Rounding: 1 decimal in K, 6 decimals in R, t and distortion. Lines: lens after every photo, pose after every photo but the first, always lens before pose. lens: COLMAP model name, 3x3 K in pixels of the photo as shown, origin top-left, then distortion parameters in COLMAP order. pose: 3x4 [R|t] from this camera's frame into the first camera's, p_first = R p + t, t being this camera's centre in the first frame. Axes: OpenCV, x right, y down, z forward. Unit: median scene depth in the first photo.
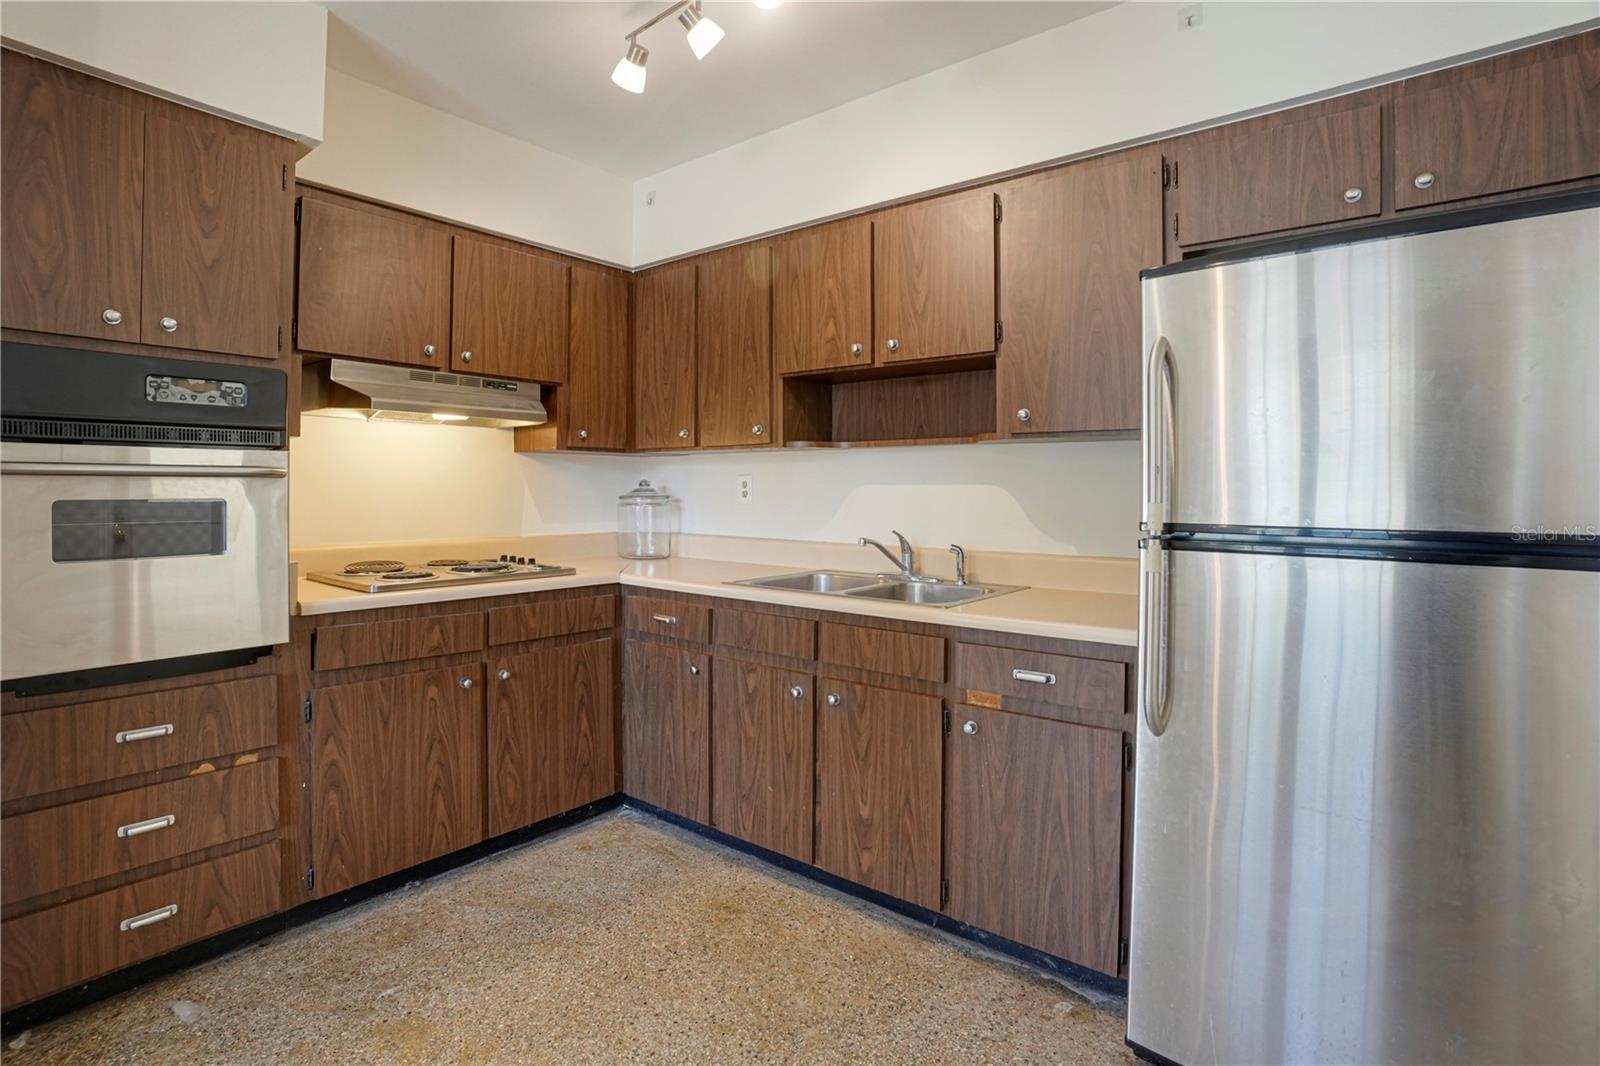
lens RADIAL K [[799.6, 0, 793.1], [0, 799.6, 495.2], [0, 0, 1]] dist [-0.071903, 0.027120]
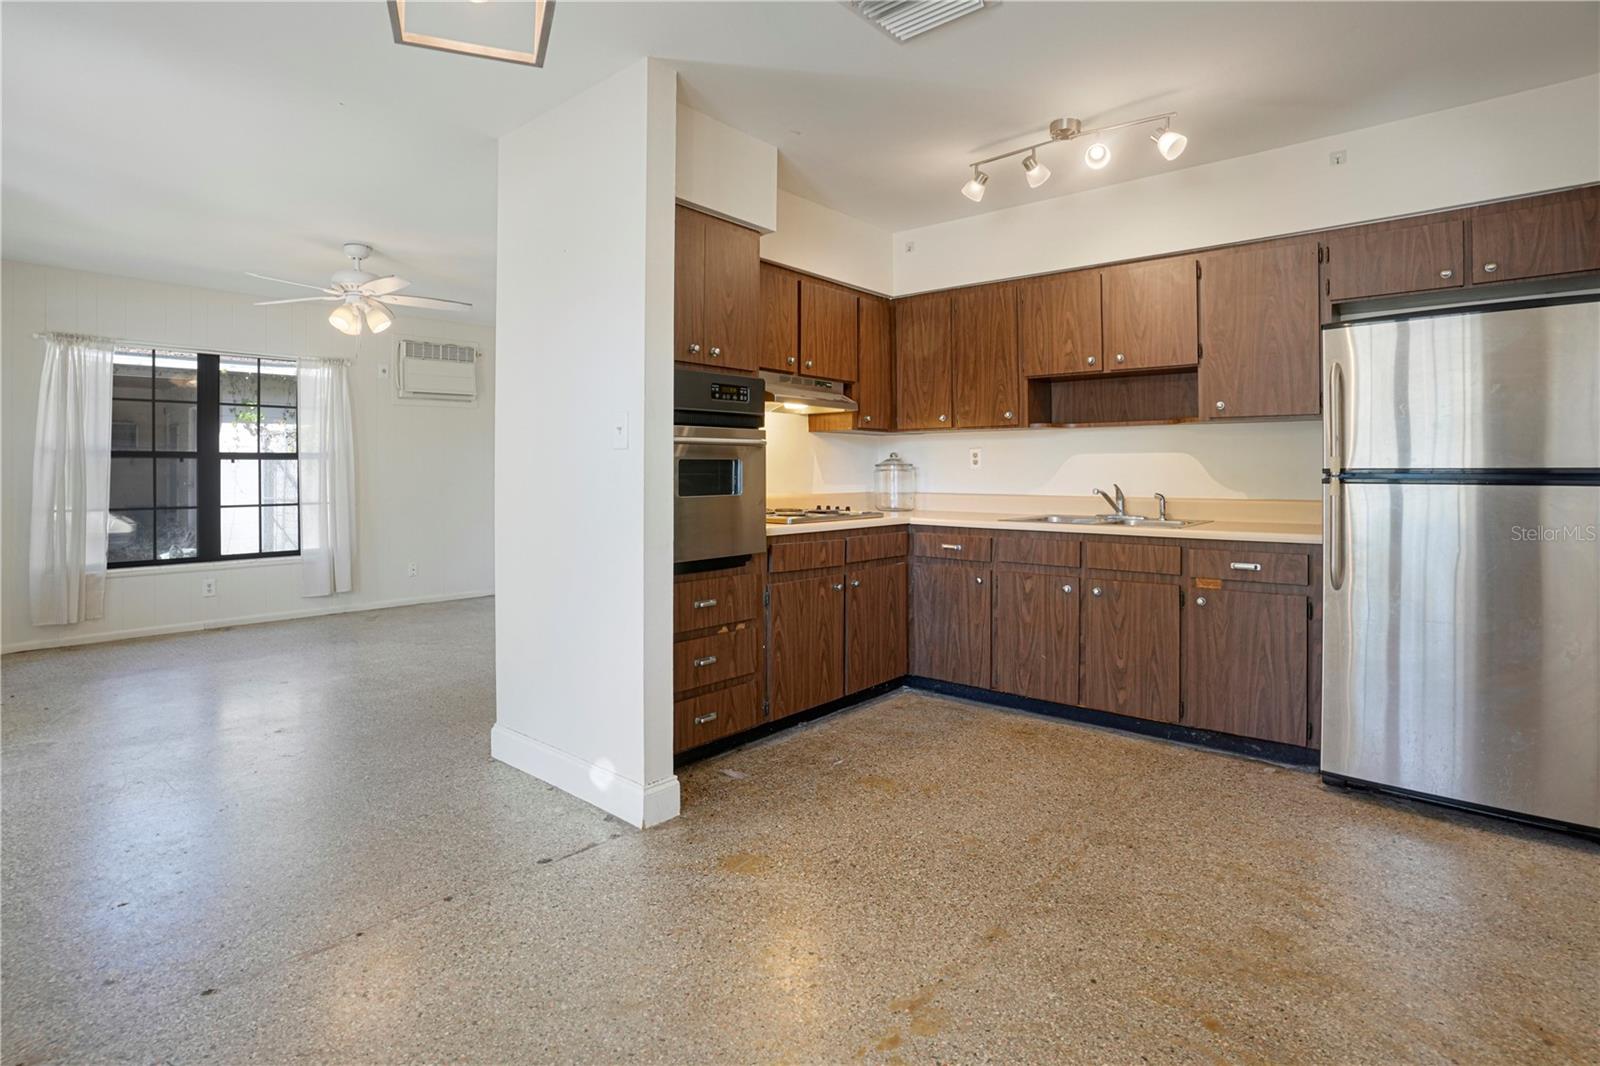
lens RADIAL K [[799.0, 0, 795.8], [0, 799.0, 471.1], [0, 0, 1]] dist [-0.065329, 0.026164]
pose [[0.999446, -0.004017, -0.033052, -0.472494], [0.003740, 0.999958, -0.008423, 0.035225], [0.033085, 0.008295, 0.999418, -0.537026]]
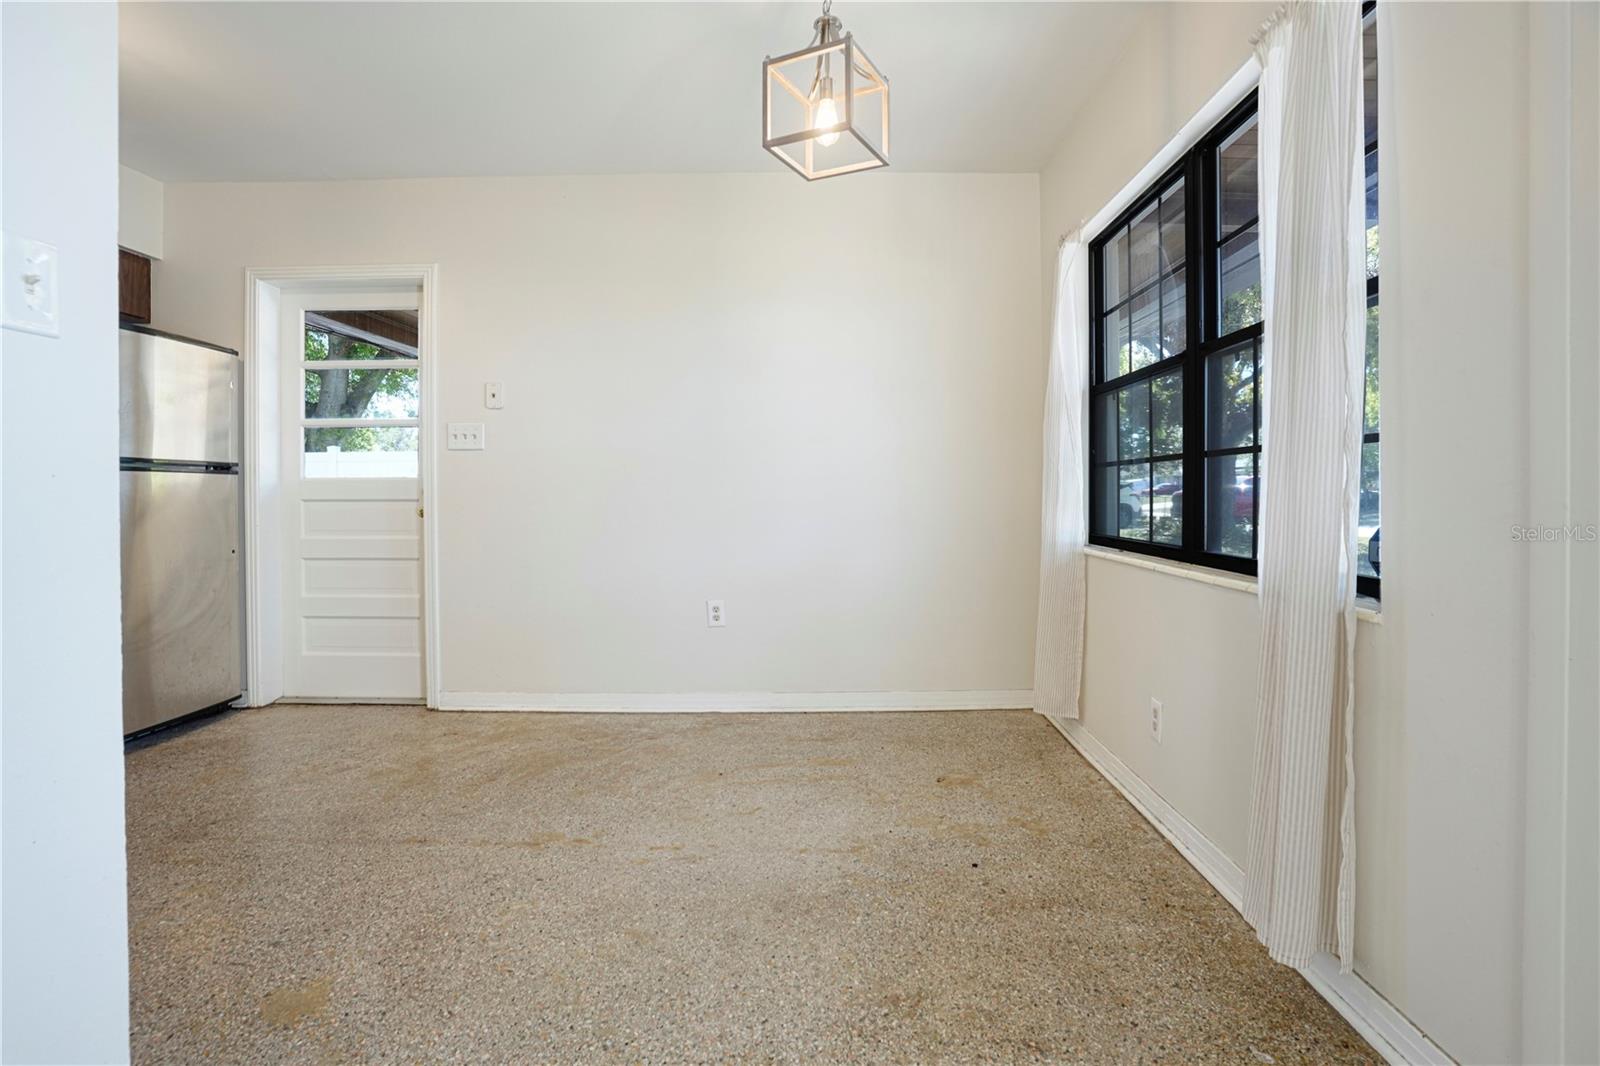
lens RADIAL K [[793.8, 0, 807.6], [0, 793.8, 500.3], [0, 0, 1]] dist [-0.070910, 0.038207]
pose [[-0.609608, -0.009032, 0.792652, -1.364007], [0.008655, 0.999800, 0.018050, 0.084418], [-0.792656, 0.017864, -0.609408, 0.513416]]
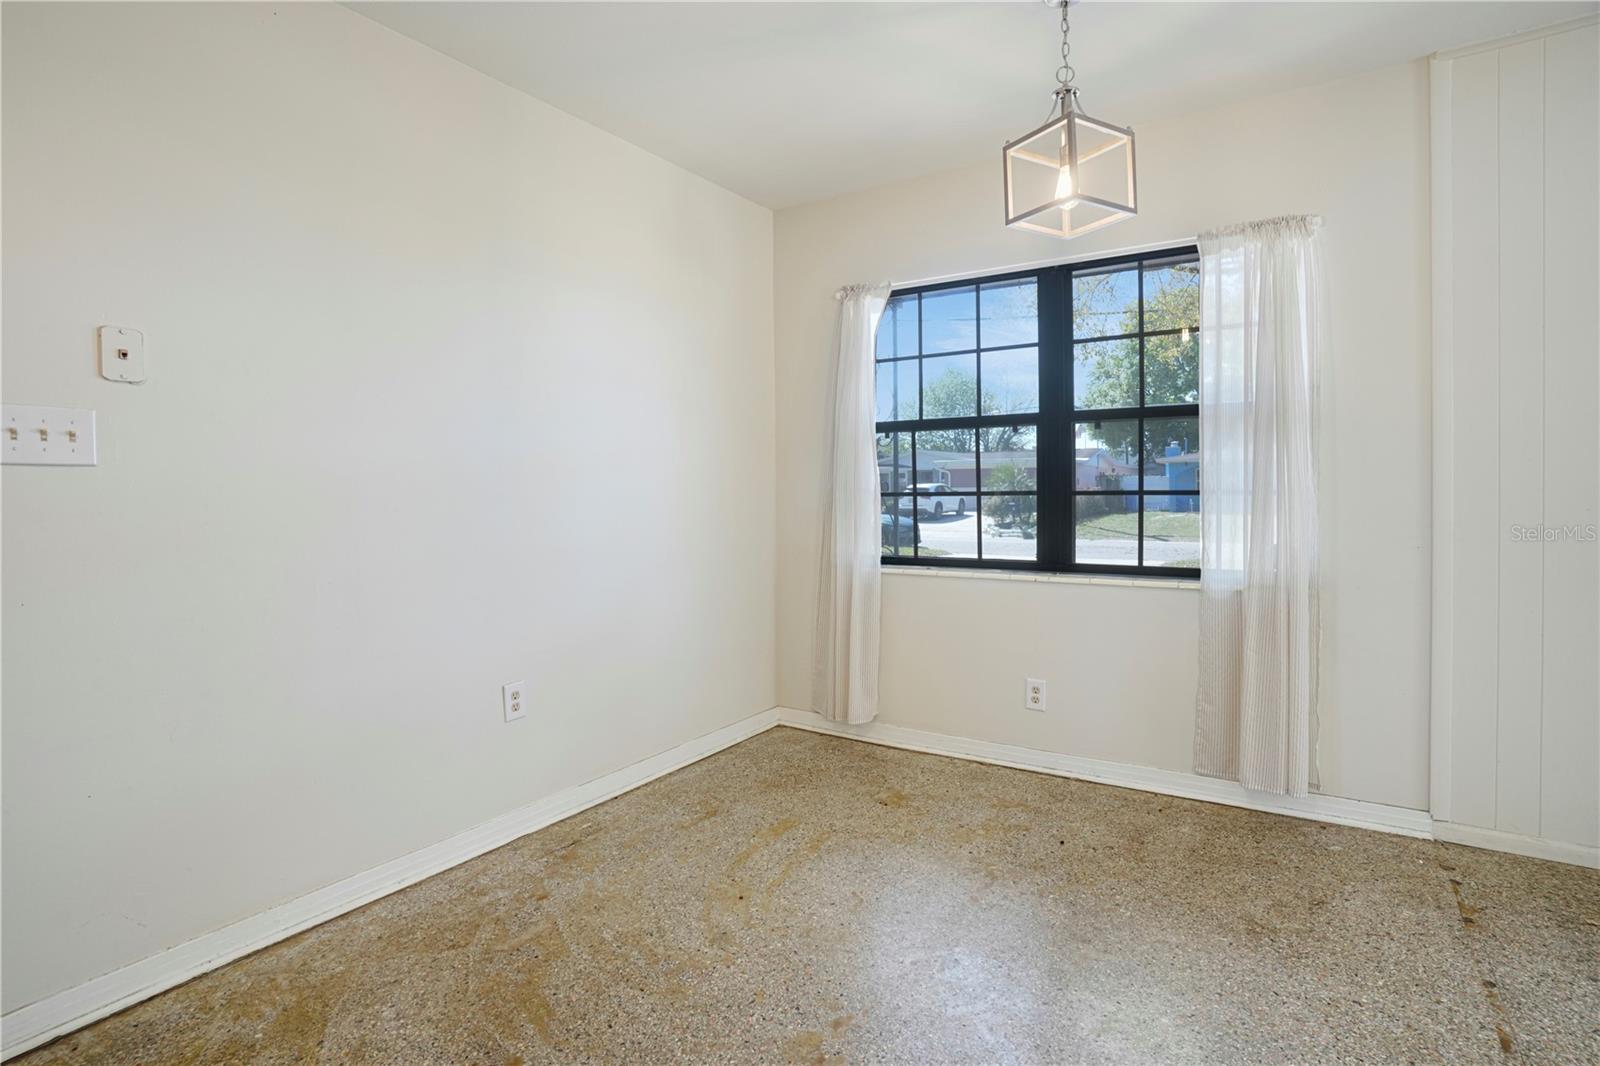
lens RADIAL K [[809.0, 0, 780.5], [0, 809.0, 509.2], [0, 0, 1]] dist [-0.074211, 0.034065]
pose [[-0.996590, 0.007245, -0.082189, -0.301232], [0.004557, 0.999450, 0.032840, 0.025823], [0.082382, 0.032353, -0.996076, 0.861383]]
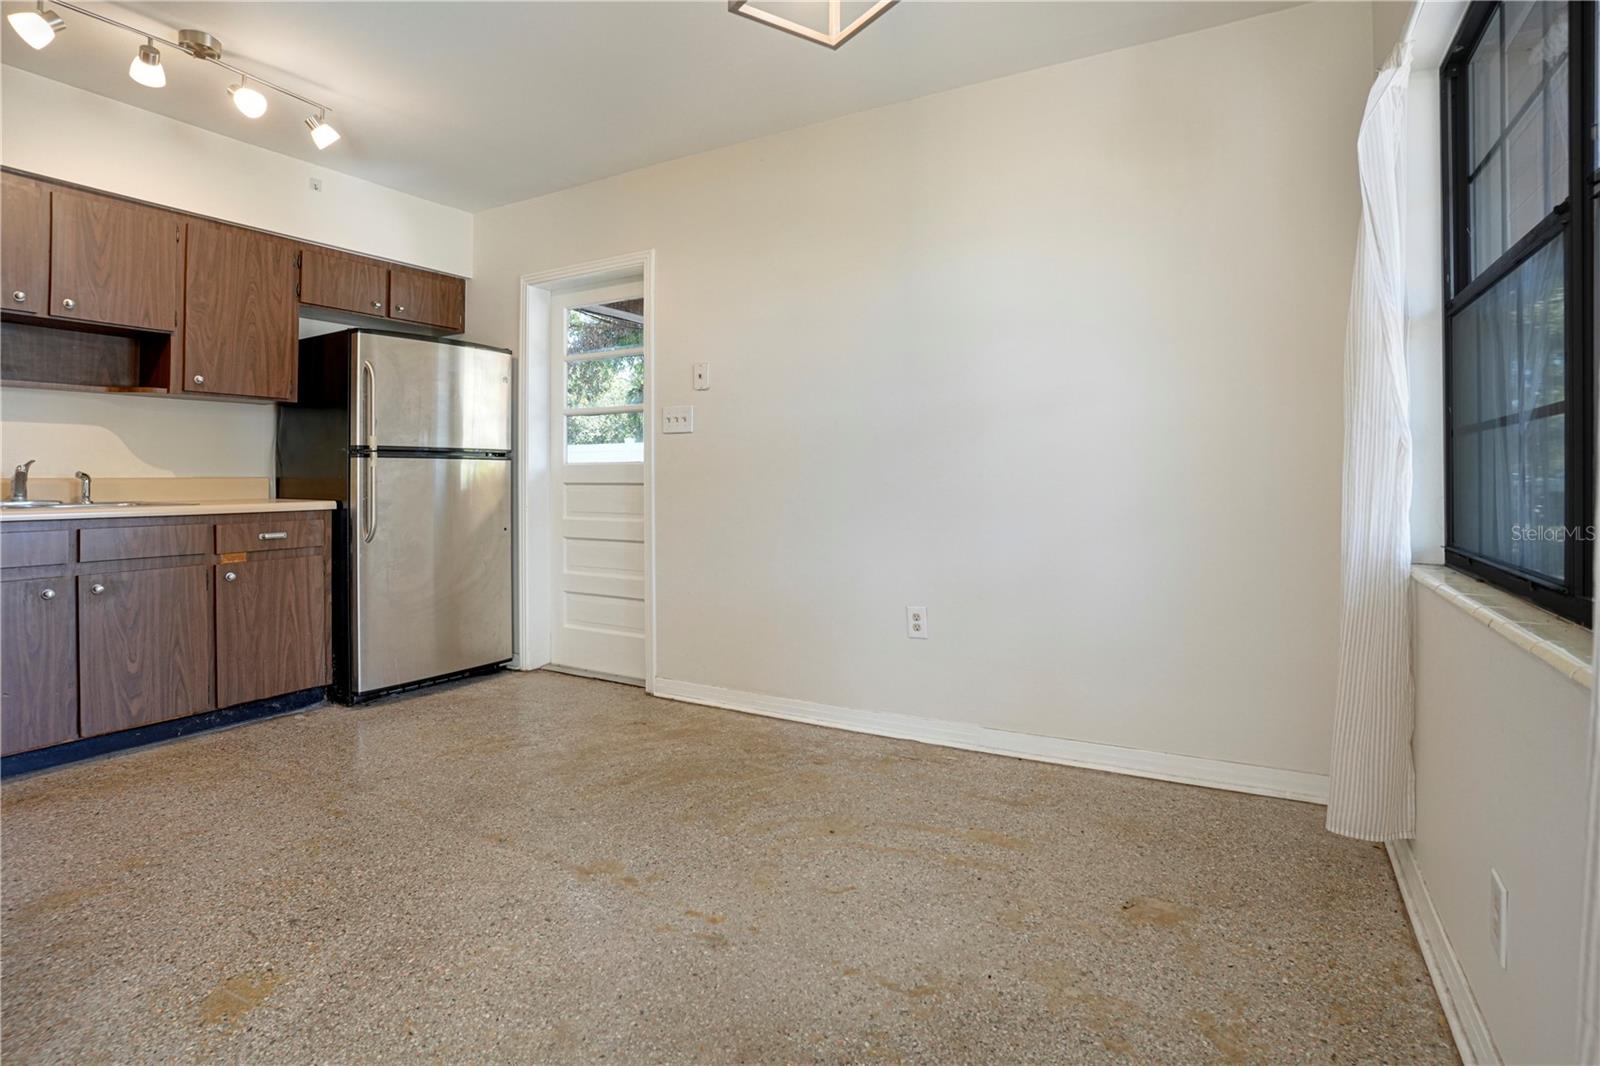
lens RADIAL K [[799.0, 0, 795.8], [0, 799.0, 471.1], [0, 0, 1]] dist [-0.065329, 0.026164]
pose [[-0.139369, 0.004677, 0.990229, -1.286886], [0.011786, 0.999926, -0.003064, 0.087757], [-0.990170, 0.011244, -0.139414, 0.083837]]
